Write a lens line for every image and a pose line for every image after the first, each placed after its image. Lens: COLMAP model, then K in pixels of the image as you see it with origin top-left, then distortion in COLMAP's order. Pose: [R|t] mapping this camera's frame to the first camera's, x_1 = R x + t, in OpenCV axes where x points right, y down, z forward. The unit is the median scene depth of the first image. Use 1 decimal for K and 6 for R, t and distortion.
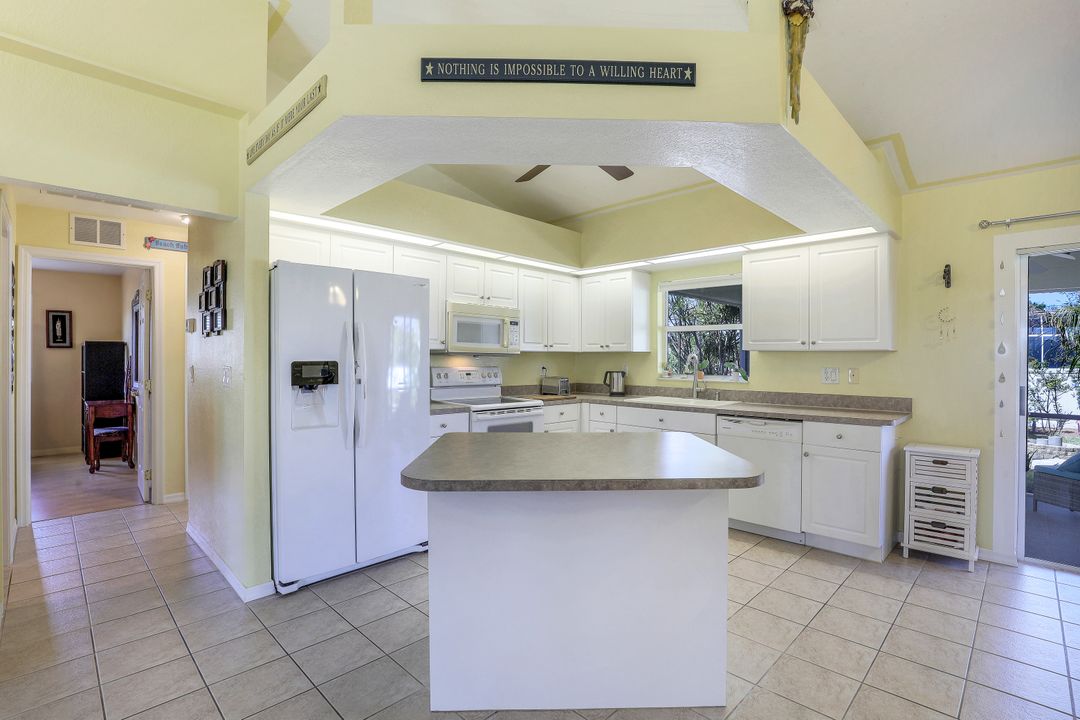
lens RADIAL K [[498.4, 0, 546.4], [0, 498.4, 354.0], [0, 0, 1]] dist [-0.029484, 0.003346]
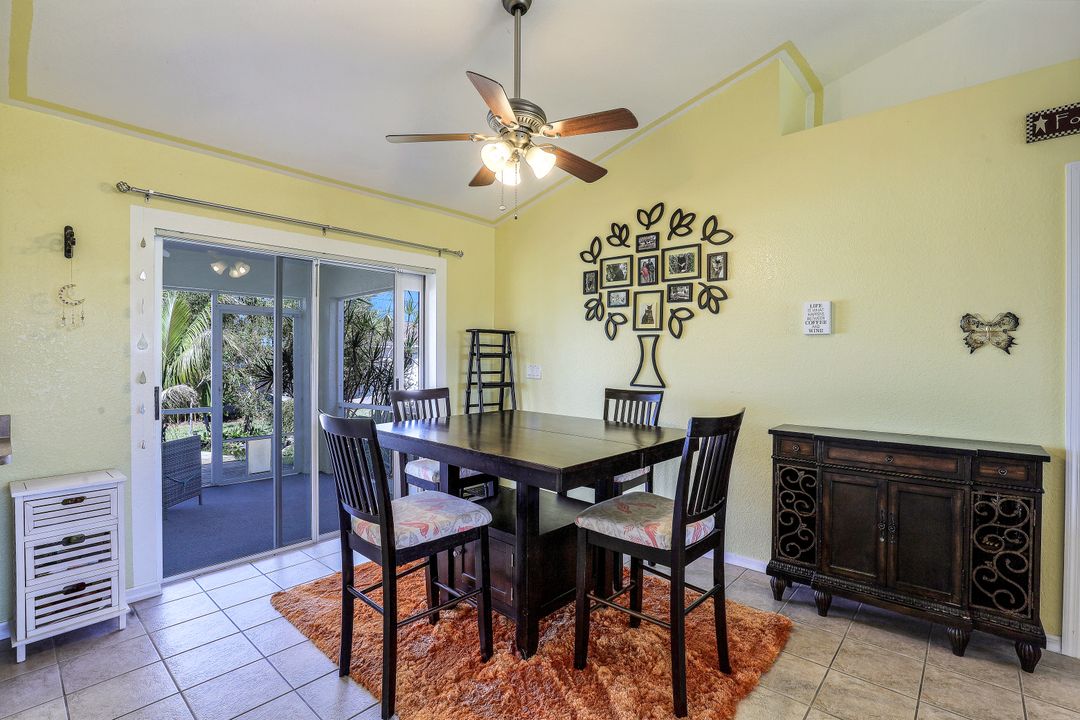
lens RADIAL K [[498.4, 0, 546.3], [0, 498.4, 356.6], [0, 0, 1]] dist [-0.029484, 0.003346]
pose [[-0.049861, -0.006947, 0.998732, 0.052300], [-0.010877, 0.999920, 0.006412, -0.000435], [-0.998697, -0.010544, -0.049933, 0.280410]]
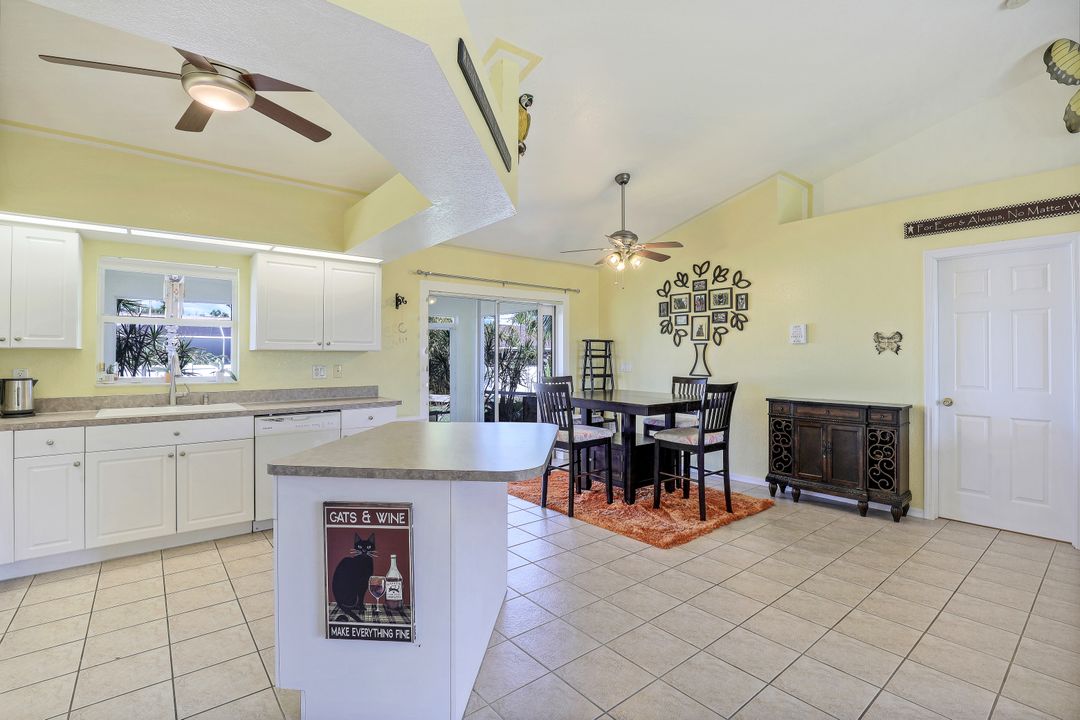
lens RADIAL K [[498.4, 0, 545.9], [0, 498.4, 353.1], [0, 0, 1]] dist [-0.029484, 0.003346]
pose [[0.108040, 0.001964, 0.994145, -0.547099], [-0.007143, 0.999974, -0.001200, -0.003009], [-0.994121, -0.006972, 0.108051, 0.341595]]
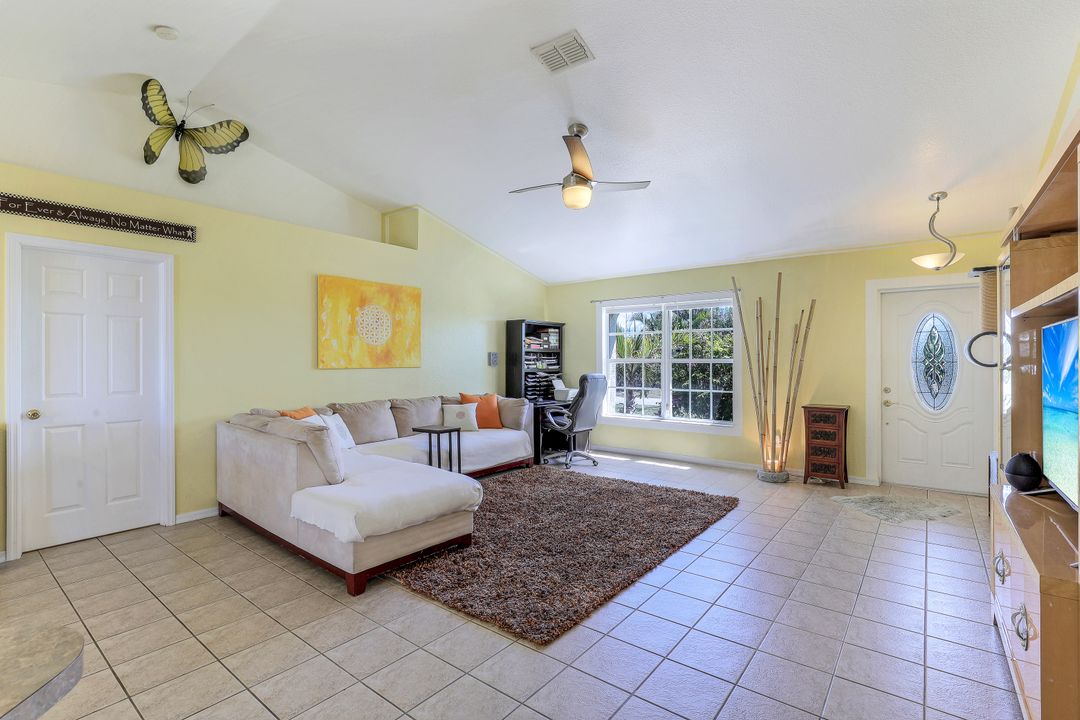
lens RADIAL K [[498.4, 0, 559.3], [0, 498.4, 358.5], [0, 0, 1]] dist [-0.029484, 0.003346]
pose [[-0.991839, -0.005041, -0.127398, -0.265381], [-0.004055, 0.999960, -0.007995, -0.005251], [0.127433, -0.007413, -0.991819, 0.609682]]
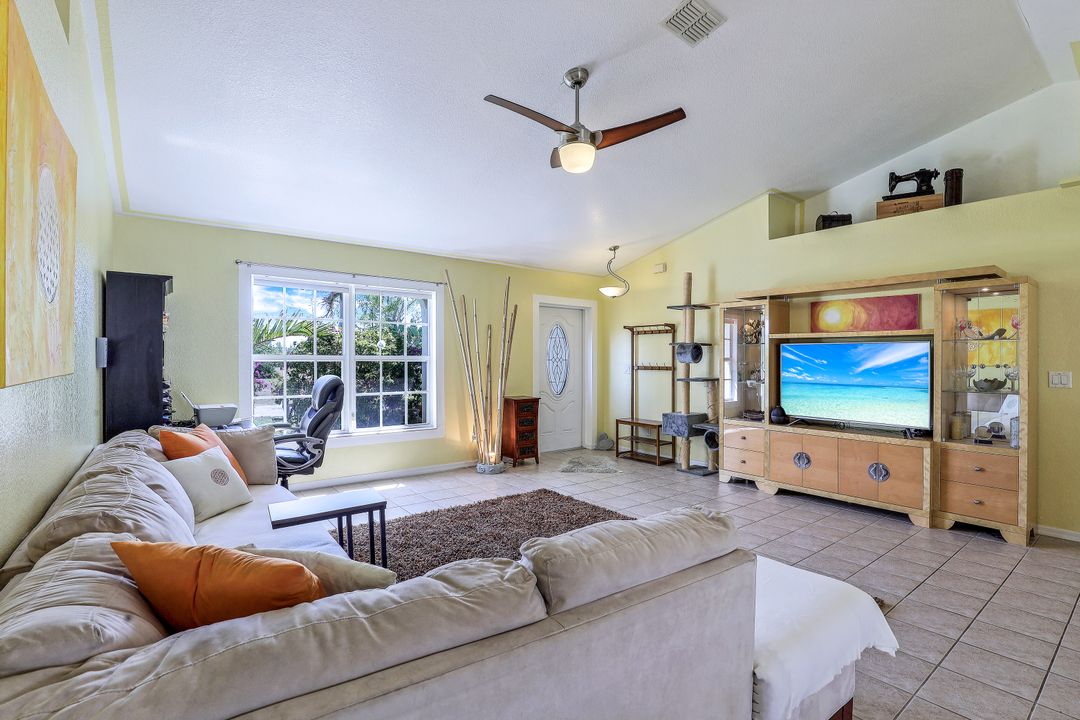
lens RADIAL K [[498.4, 0, 546.2], [0, 498.4, 360.4], [0, 0, 1]] dist [-0.029484, 0.003346]
pose [[-0.122484, -0.002372, -0.992468, 0.431782], [0.000687, 0.999997, -0.002475, -0.002859], [0.992470, -0.000985, -0.122482, -0.392006]]
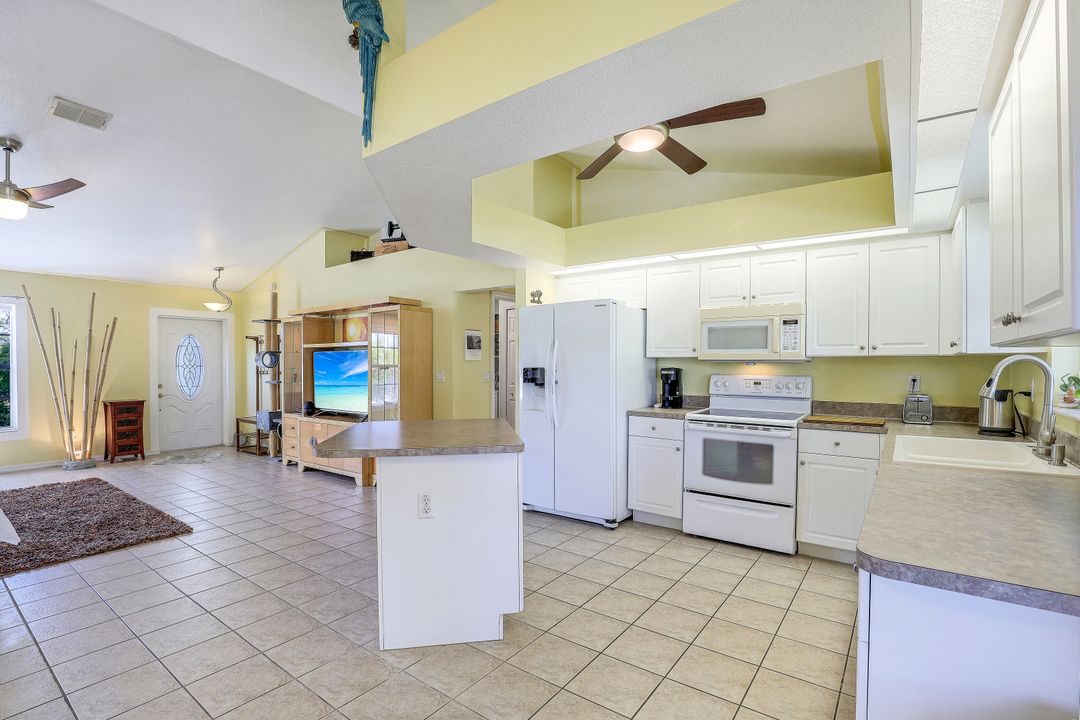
lens RADIAL K [[498.4, 0, 545.7], [0, 498.4, 368.9], [0, 0, 1]] dist [-0.029484, 0.003346]
pose [[0.144051, 0.003532, -0.989564, 0.798515], [0.010750, 0.999929, 0.005134, 0.006515], [0.989512, -0.011377, 0.144003, 0.590587]]
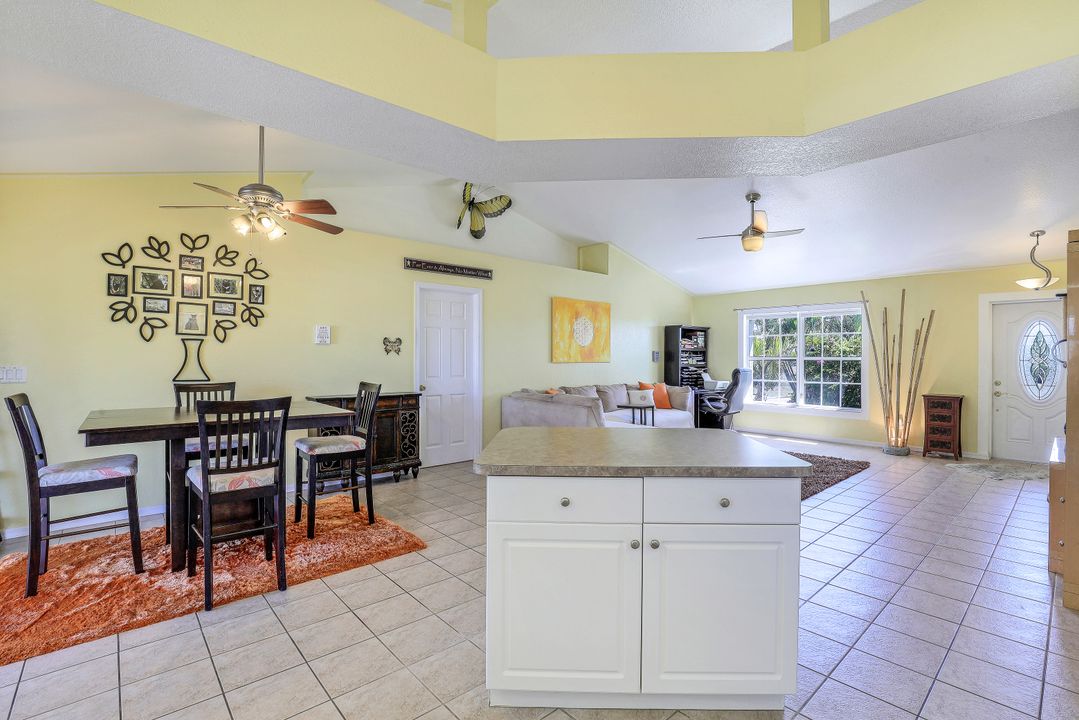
lens RADIAL K [[498.0, 0, 556.4], [0, 498.0, 357.6], [0, 0, 1]] dist [-0.029484, 0.003346]
pose [[-0.998653, -0.009425, 0.051019, 0.084174], [-0.009610, 0.999948, -0.003368, 0.001239], [-0.050985, -0.003853, -0.998692, 1.114143]]
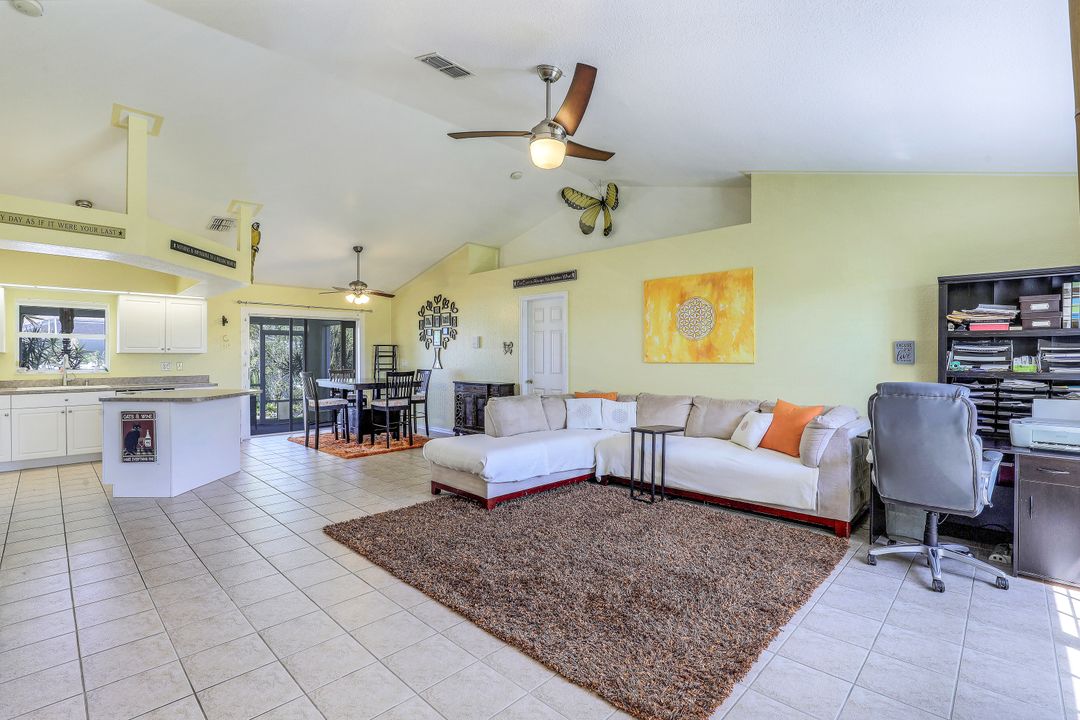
lens RADIAL K [[498.4, 0, 547.3], [0, 498.4, 360.4], [0, 0, 1]] dist [-0.029484, 0.003346]
pose [[-0.006969, -0.012066, 0.999903, -1.315944], [-0.005410, 0.999913, 0.012029, -0.008553], [-0.999961, -0.005326, -0.007034, -0.442228]]
